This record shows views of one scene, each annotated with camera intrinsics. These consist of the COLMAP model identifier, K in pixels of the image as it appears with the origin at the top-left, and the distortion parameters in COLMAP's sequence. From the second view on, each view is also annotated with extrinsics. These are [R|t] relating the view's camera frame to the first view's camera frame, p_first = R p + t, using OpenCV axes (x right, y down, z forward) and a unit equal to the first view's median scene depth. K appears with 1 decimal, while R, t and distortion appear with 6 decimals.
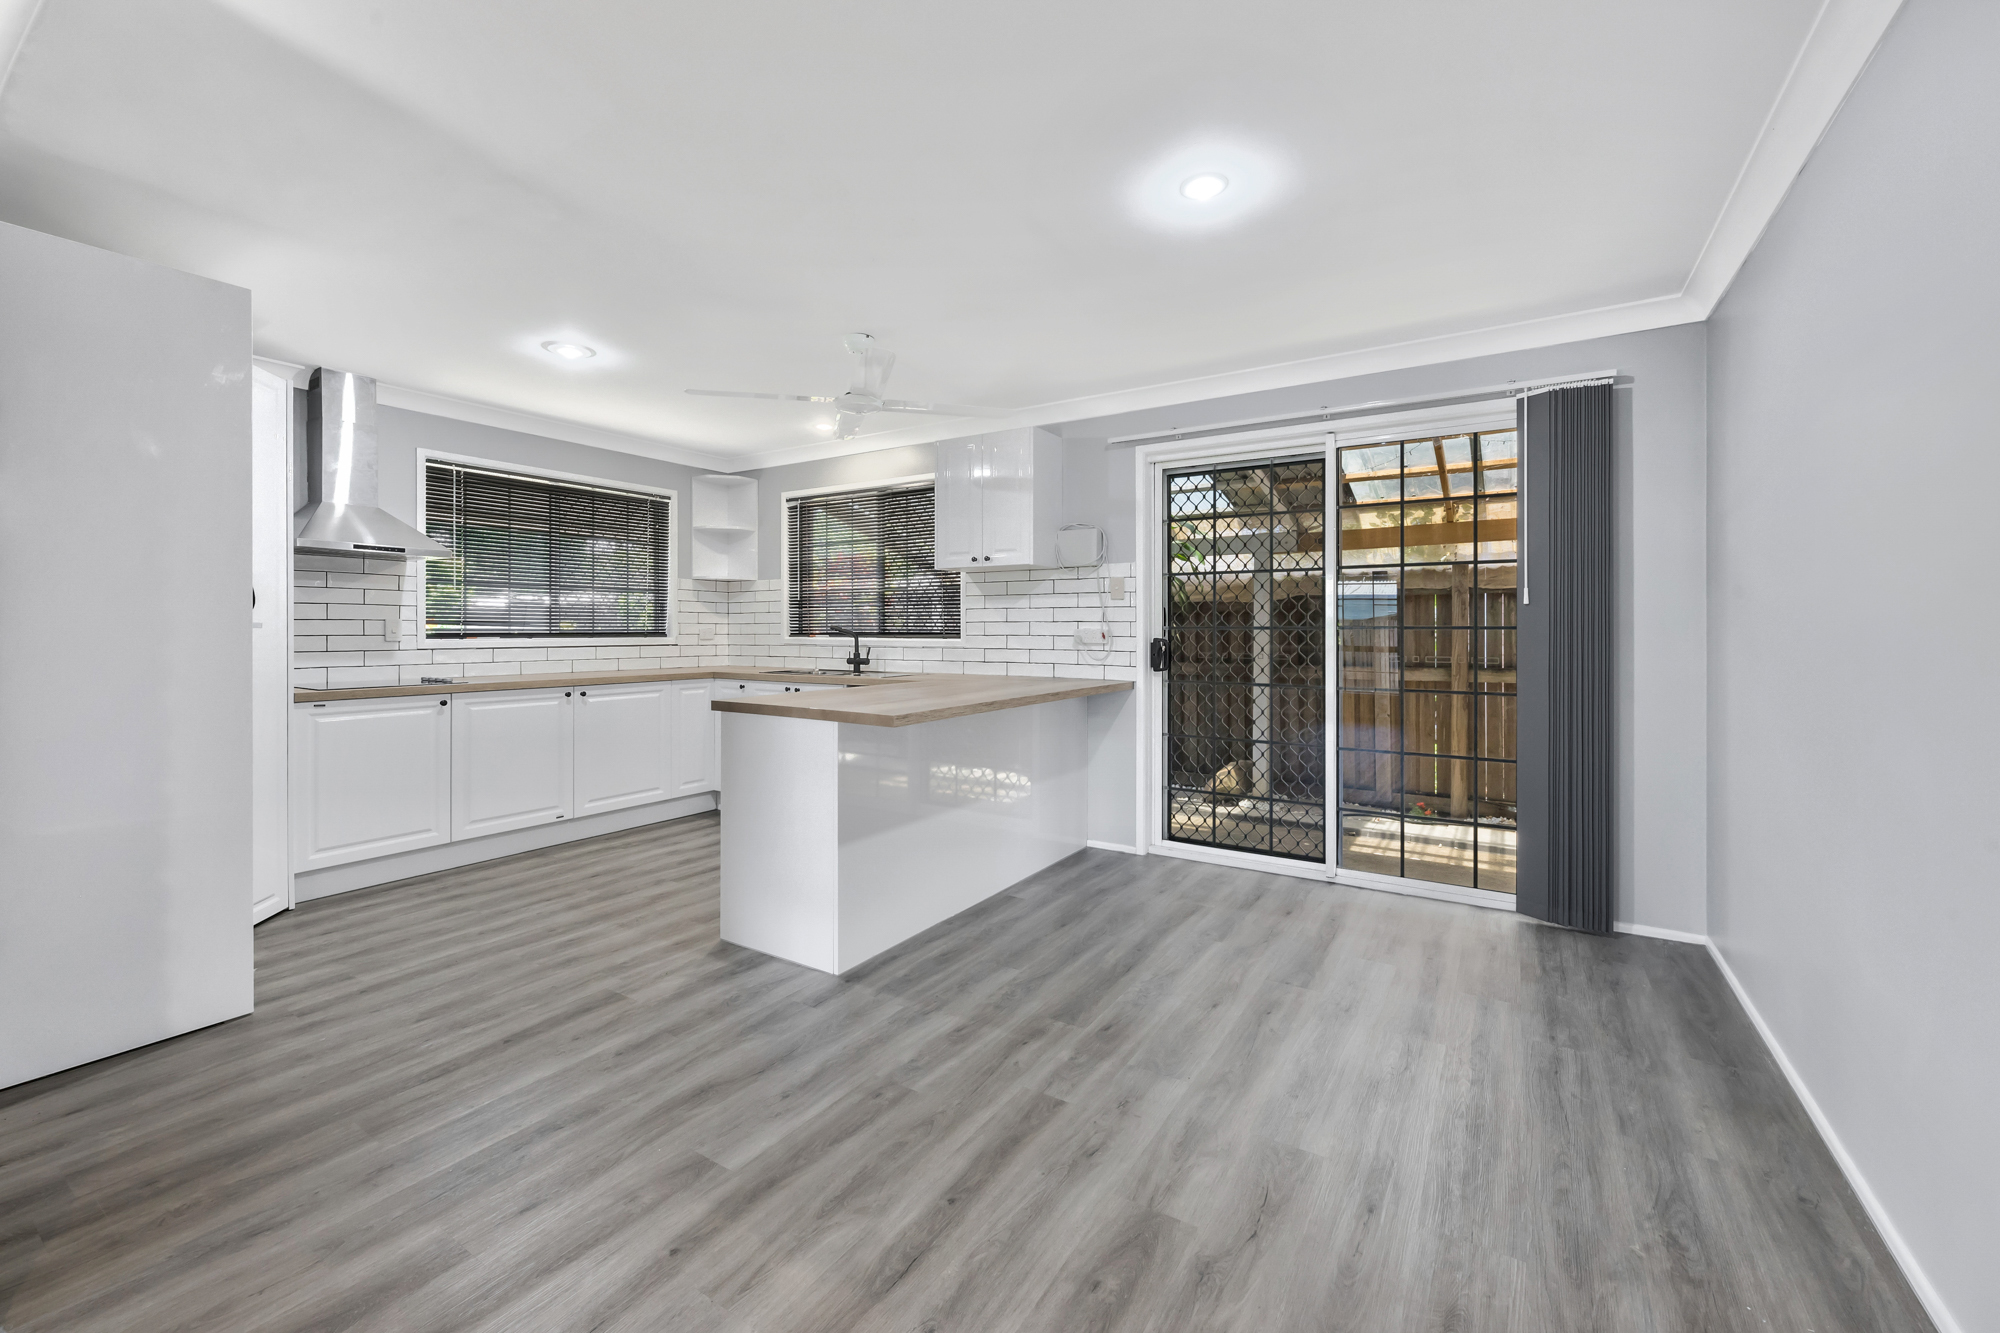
lens RADIAL K [[802.9, 0, 989.3], [0, 802.9, 632.6], [0, 0, 1]] dist [0.000441, -0.000071]
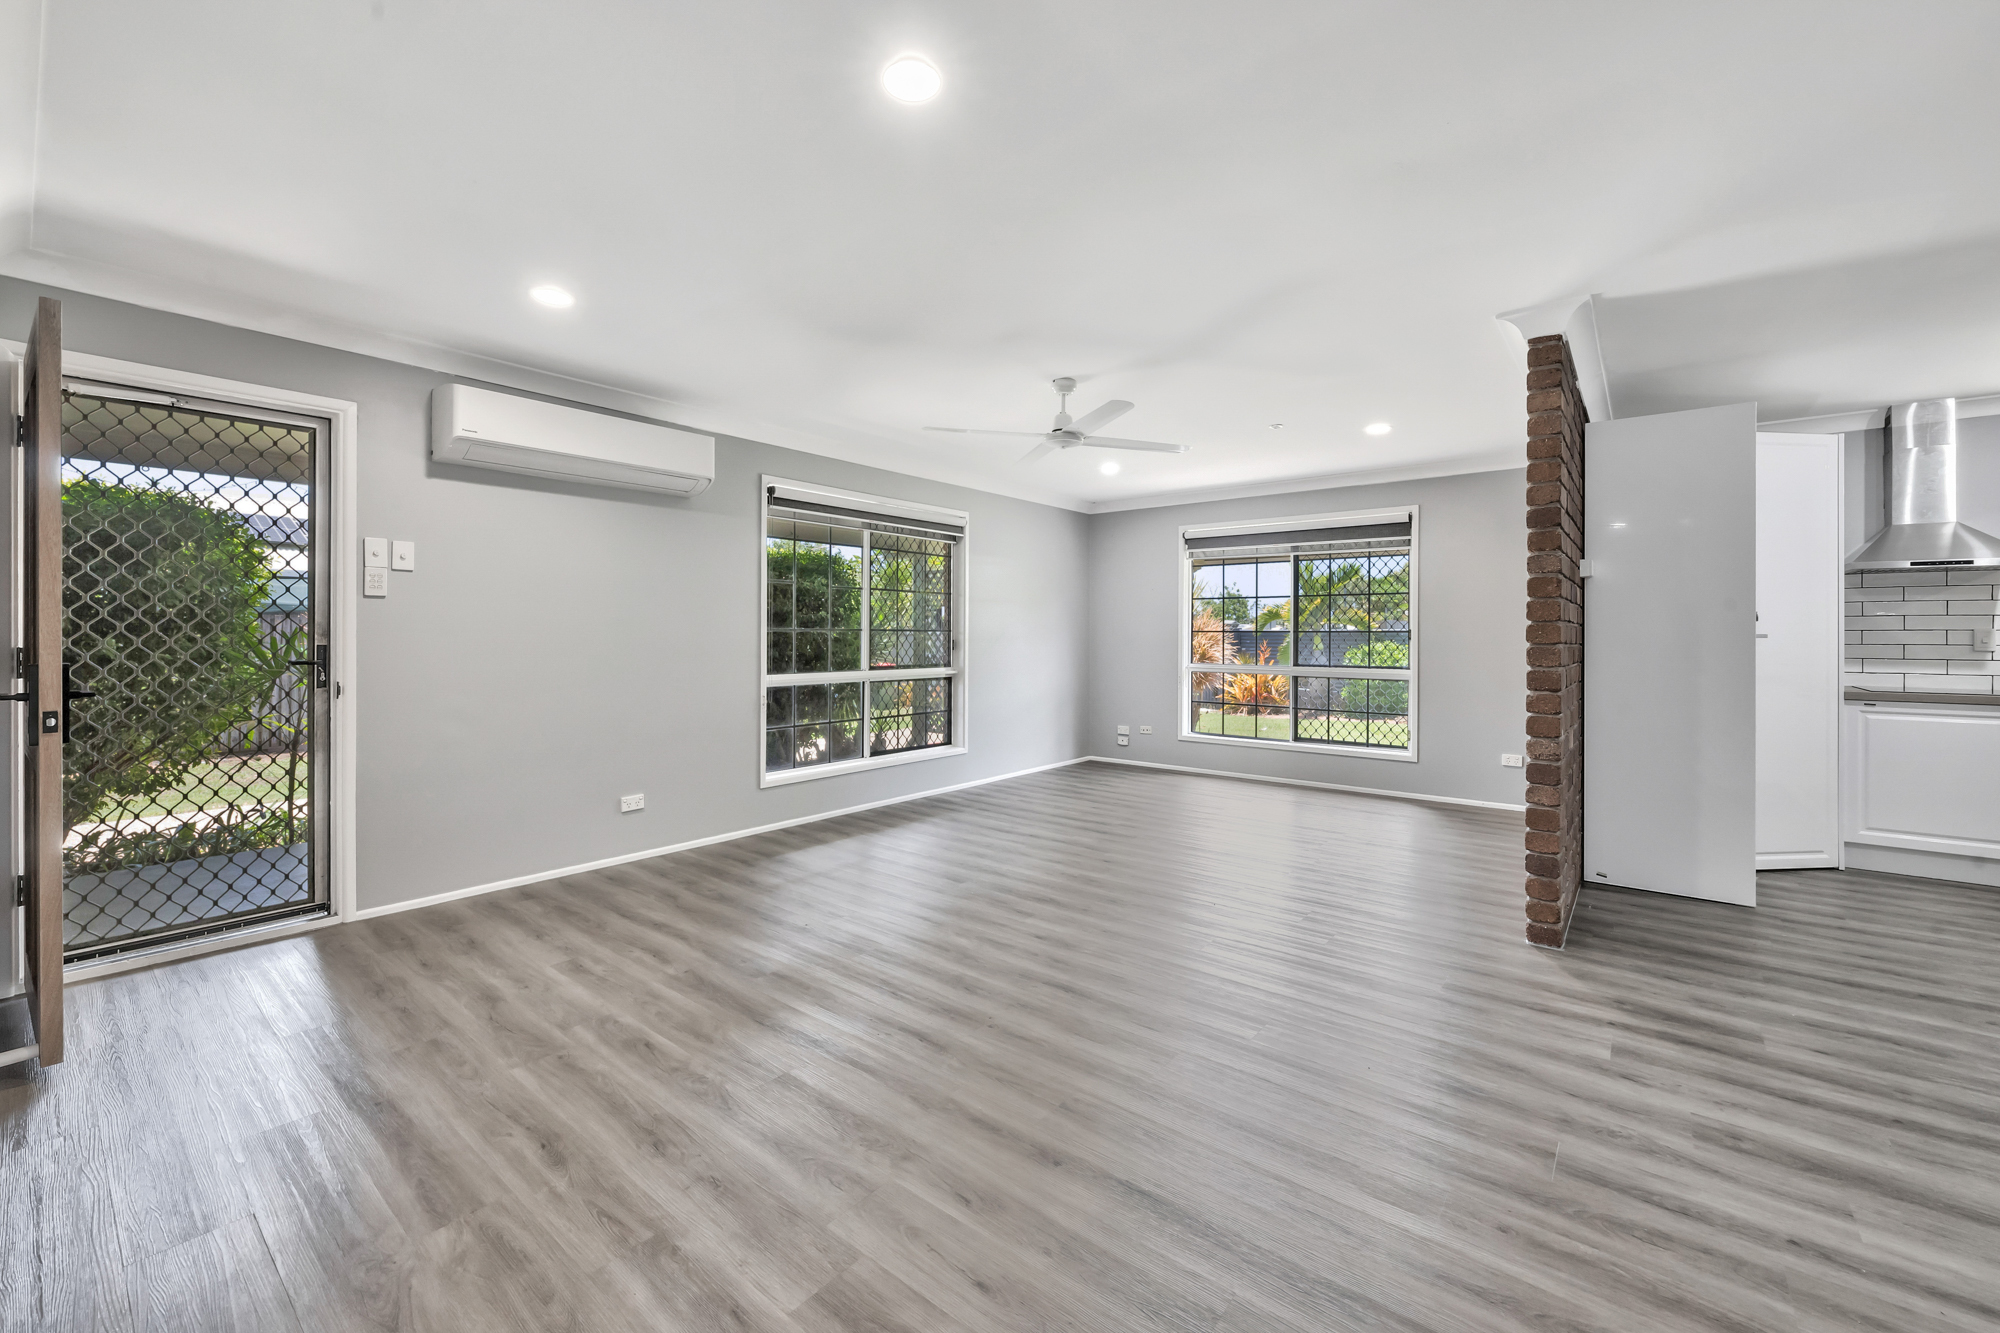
lens RADIAL K [[802.9, 0, 989.3], [0, 802.9, 632.6], [0, 0, 1]] dist [0.000441, -0.000071]
pose [[-0.113706, -0.004876, -0.993502, 0.365514], [-0.007435, 0.999964, -0.004056, 0.000708], [0.993487, 0.006925, -0.113739, -0.106821]]
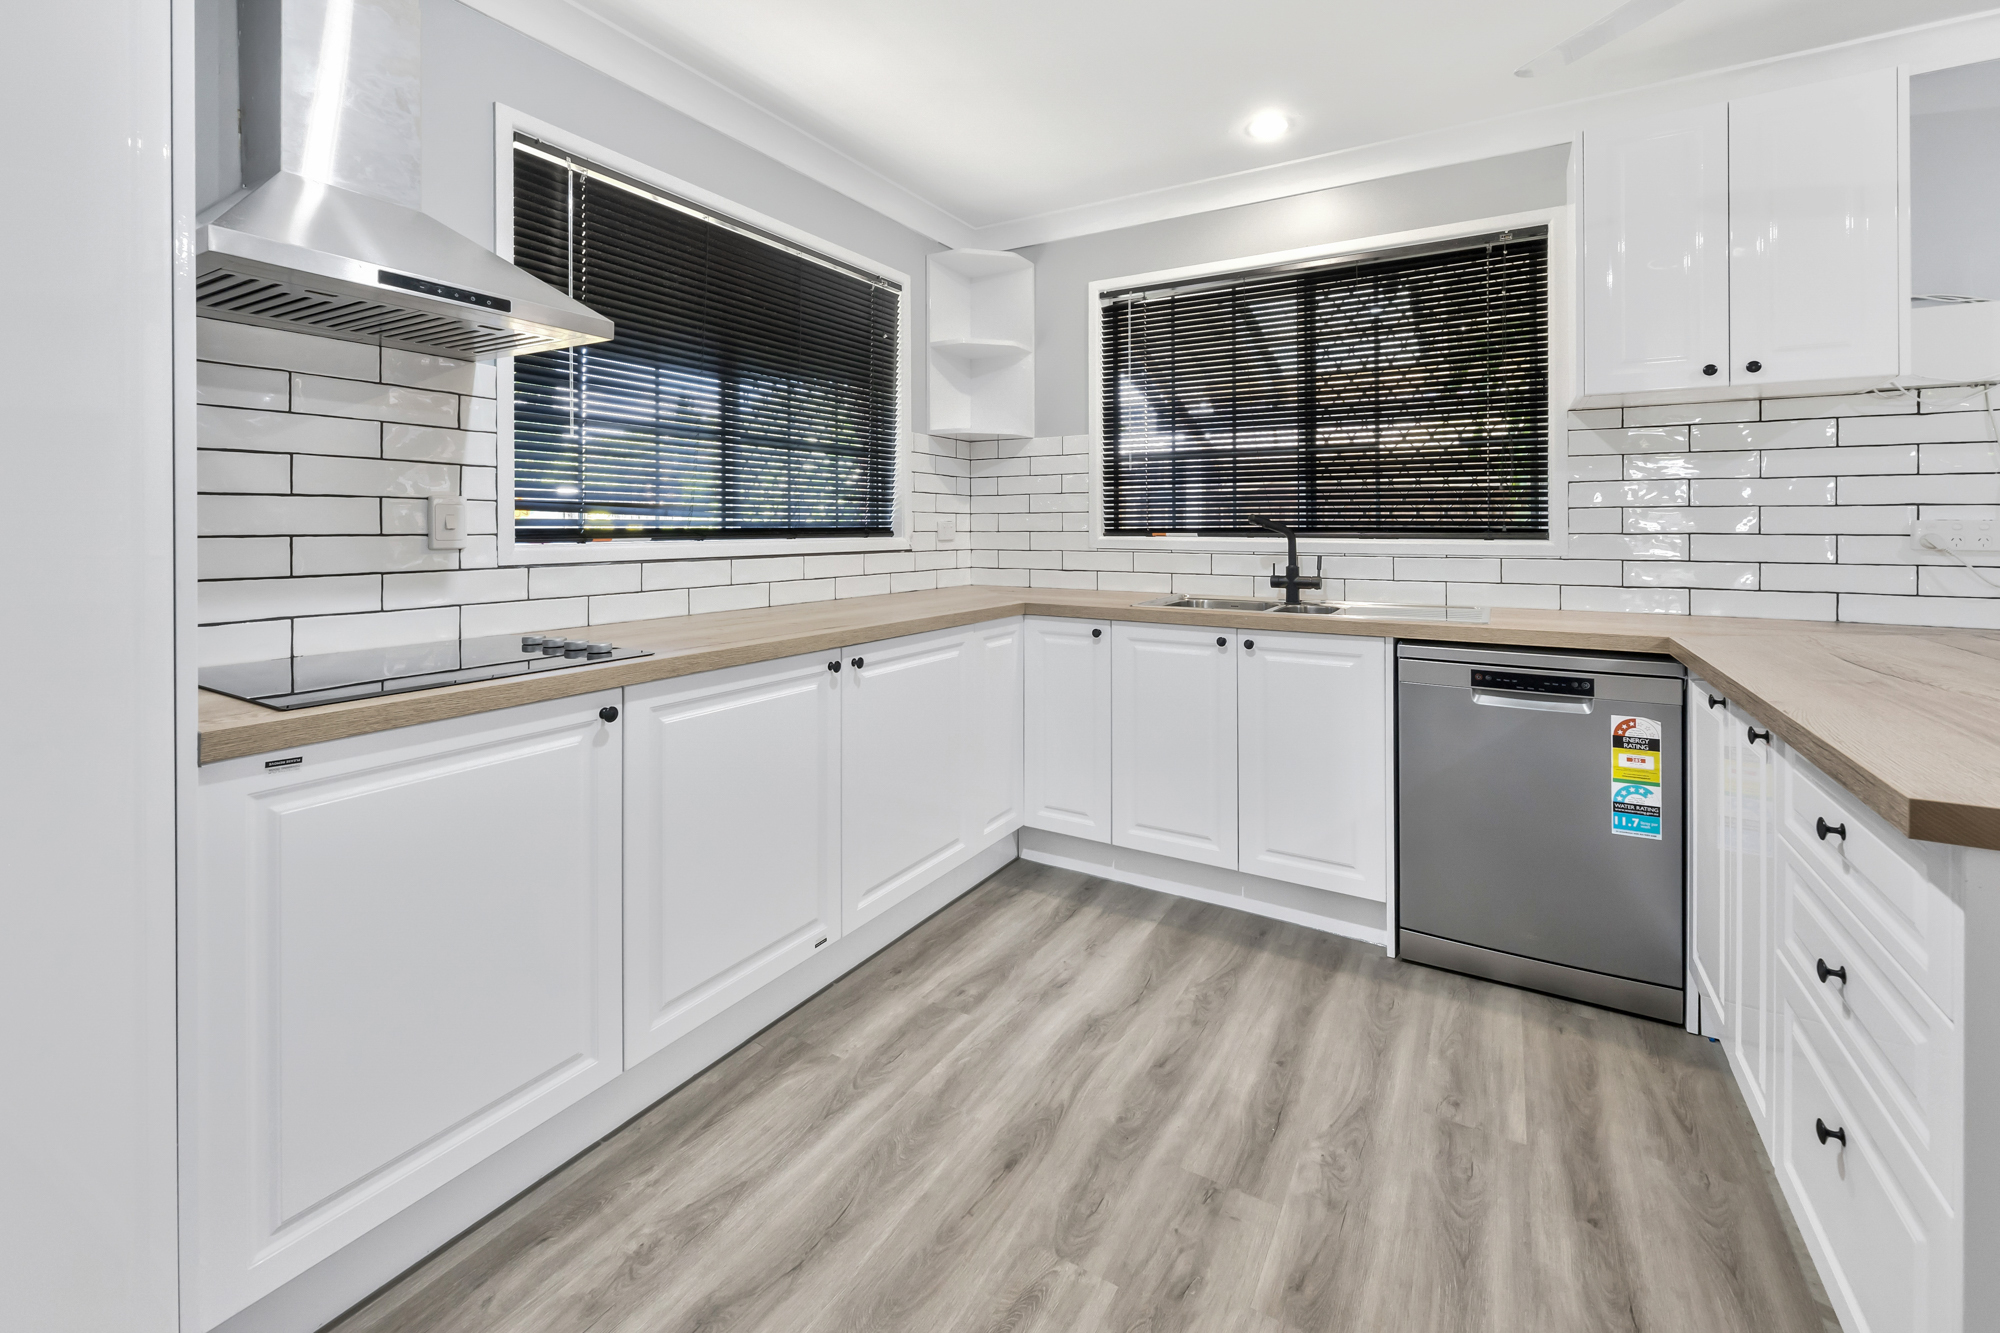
lens RADIAL K [[839.8, 0, 985.4], [0, 839.8, 529.1], [0, 0, 1]] dist [0.000738, -0.000051]
pose [[0.999606, -0.000514, 0.028062, -0.444511], [0.000505, 1.000000, 0.000341, 0.000223], [-0.028062, -0.000327, 0.999606, 0.519250]]
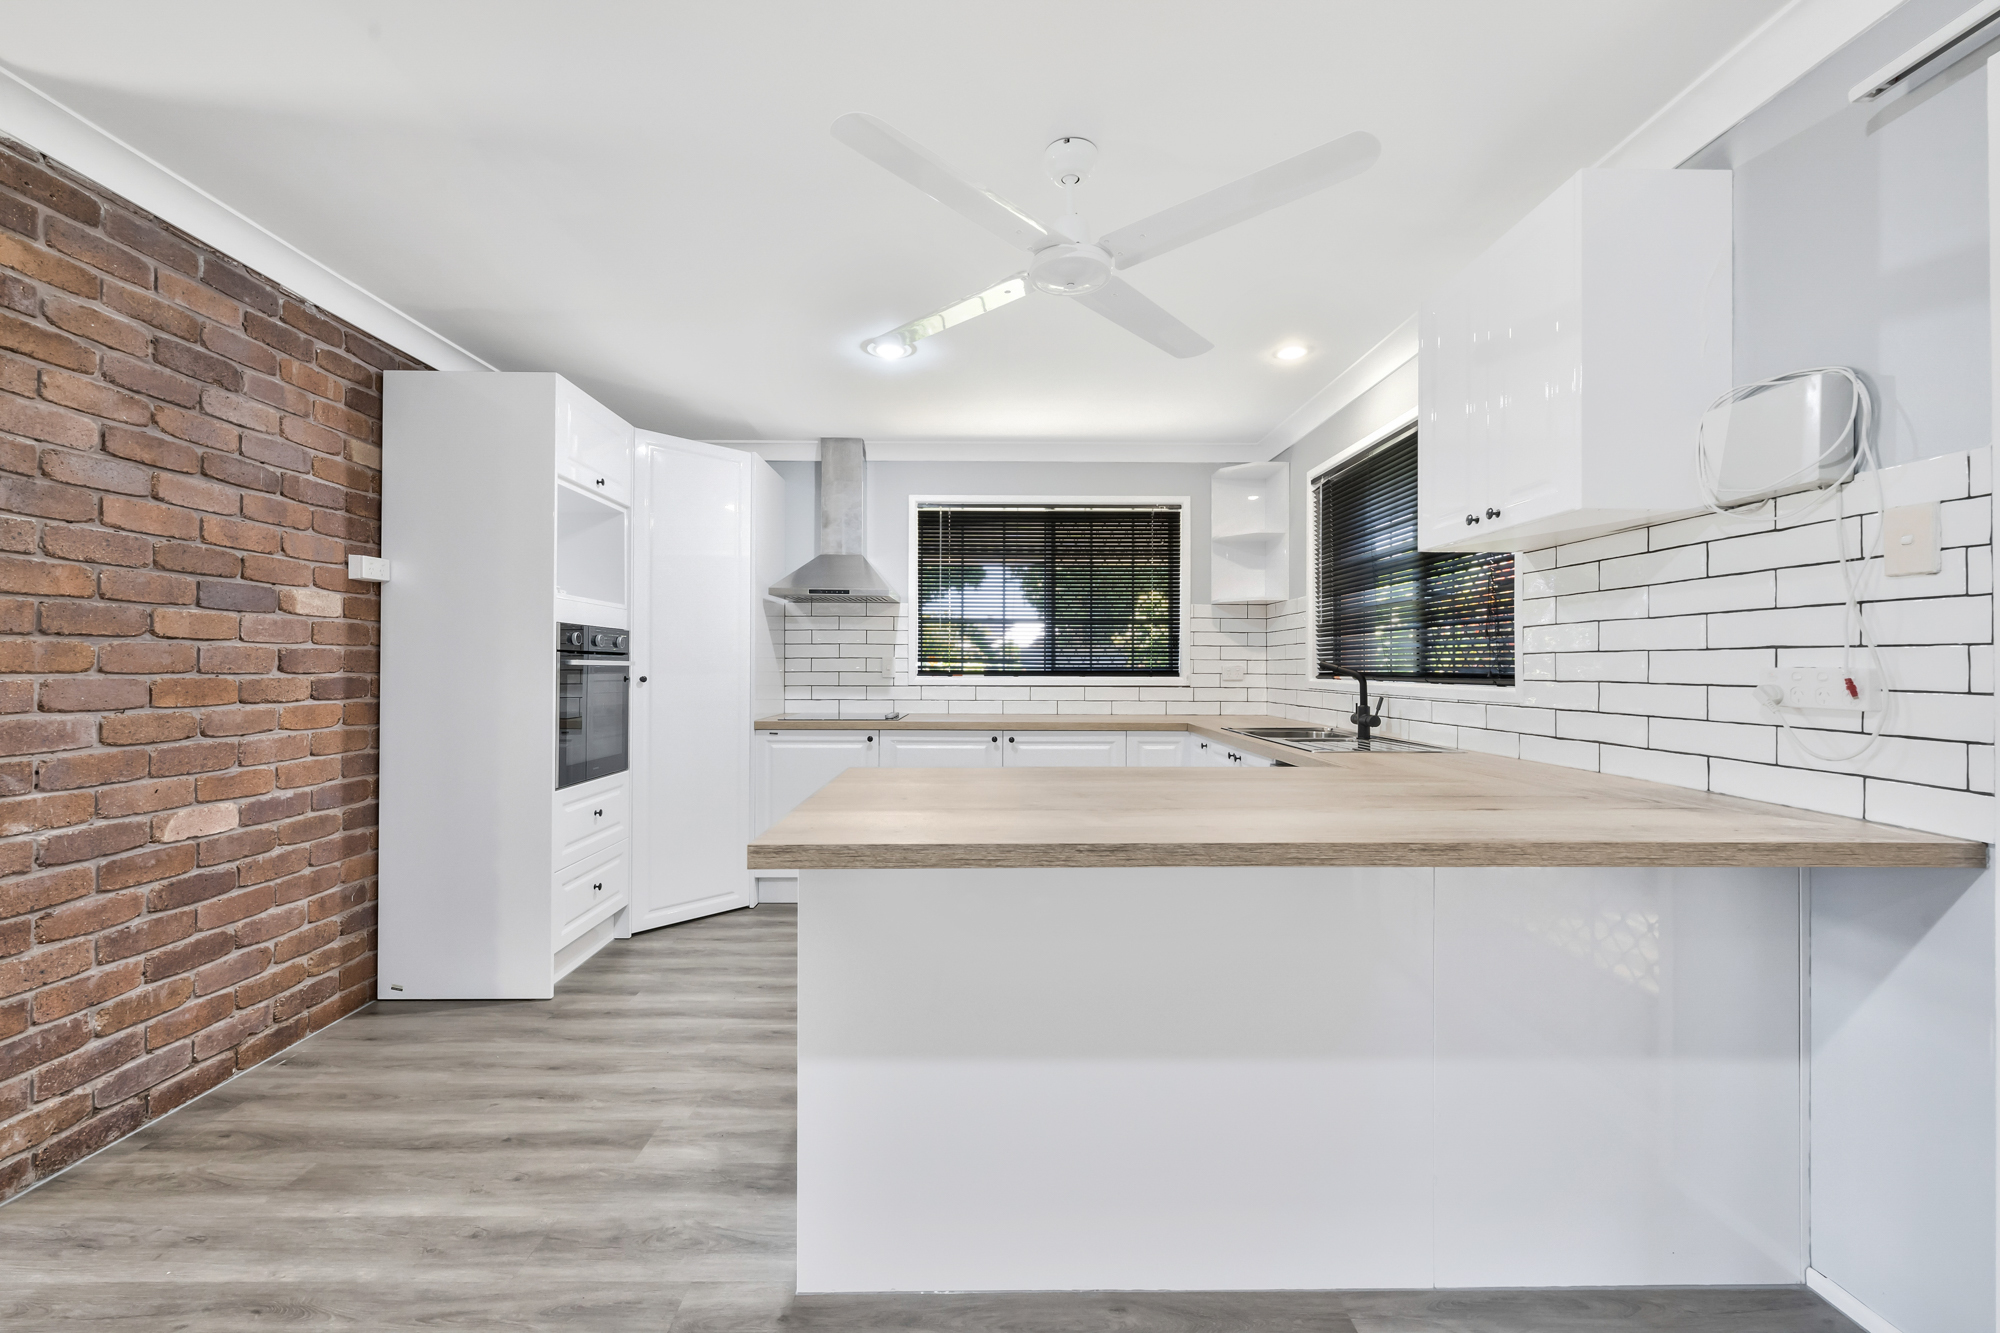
lens RADIAL K [[789.5, 0, 1000.0], [0, 789.5, 666.5], [0, 0, 1]] dist [-0.001696, -0.000232]
pose [[0.552739, 0.000698, -0.833354, 0.211417], [-0.005412, 0.999982, -0.002753, -0.002051], [0.833337, 0.006032, 0.552732, 0.506040]]
